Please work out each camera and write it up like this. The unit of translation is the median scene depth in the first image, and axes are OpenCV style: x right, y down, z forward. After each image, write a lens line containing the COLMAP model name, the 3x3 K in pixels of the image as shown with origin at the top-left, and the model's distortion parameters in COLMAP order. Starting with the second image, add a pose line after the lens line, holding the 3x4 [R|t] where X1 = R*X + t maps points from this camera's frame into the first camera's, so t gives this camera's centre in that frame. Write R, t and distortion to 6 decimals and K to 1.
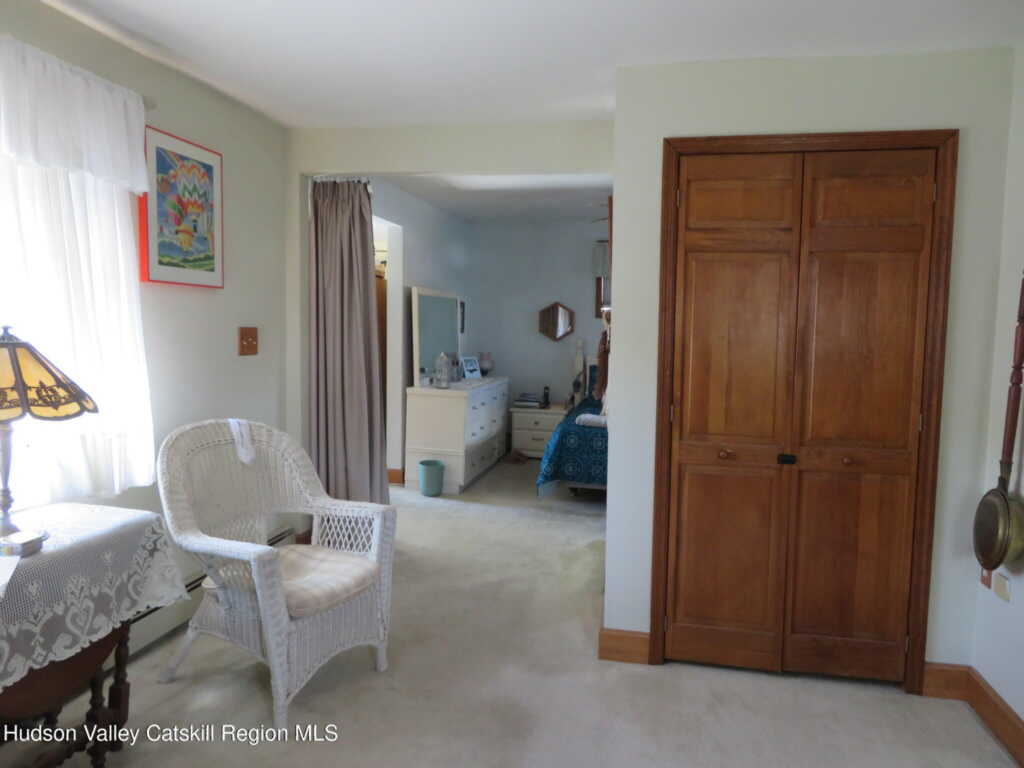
lens RADIAL K [[734.6, 0, 510.1], [0, 734.6, 383.4], [0, 0, 1]] dist [-0.009174, 0.004154]
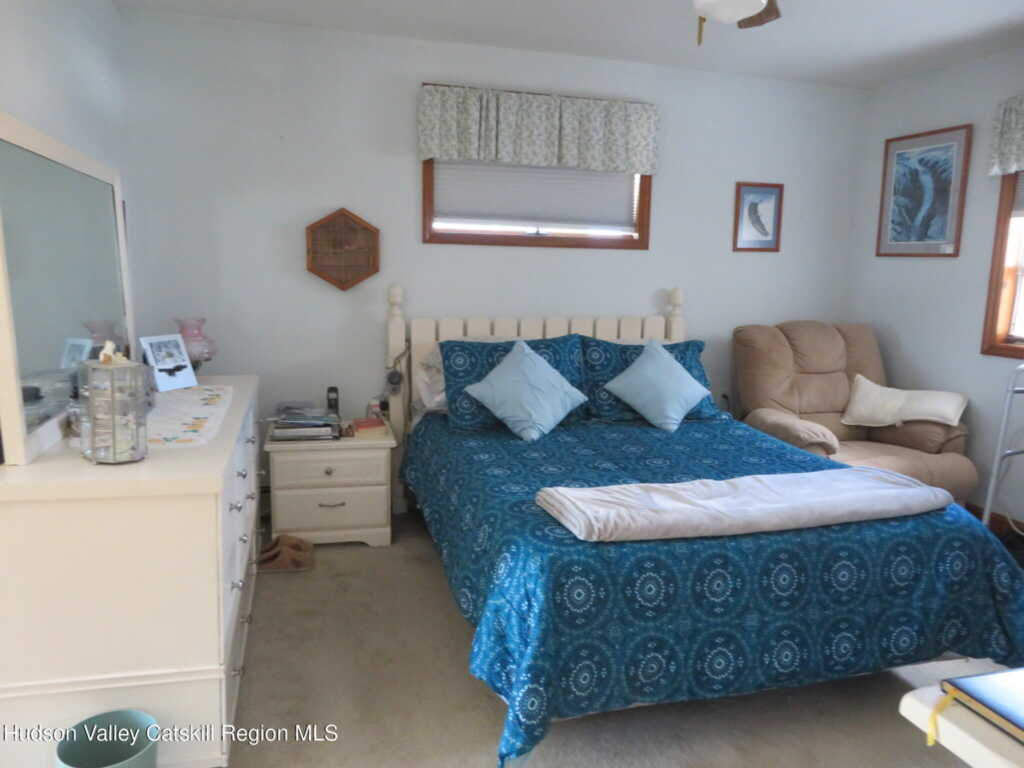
lens RADIAL K [[734.6, 0, 514.9], [0, 734.6, 384.2], [0, 0, 1]] dist [-0.009174, 0.004154]
pose [[0.882621, -0.069168, 0.464969, -0.177295], [0.031282, 0.995565, 0.088719, -0.094247], [-0.469044, -0.063760, 0.880870, 1.366679]]
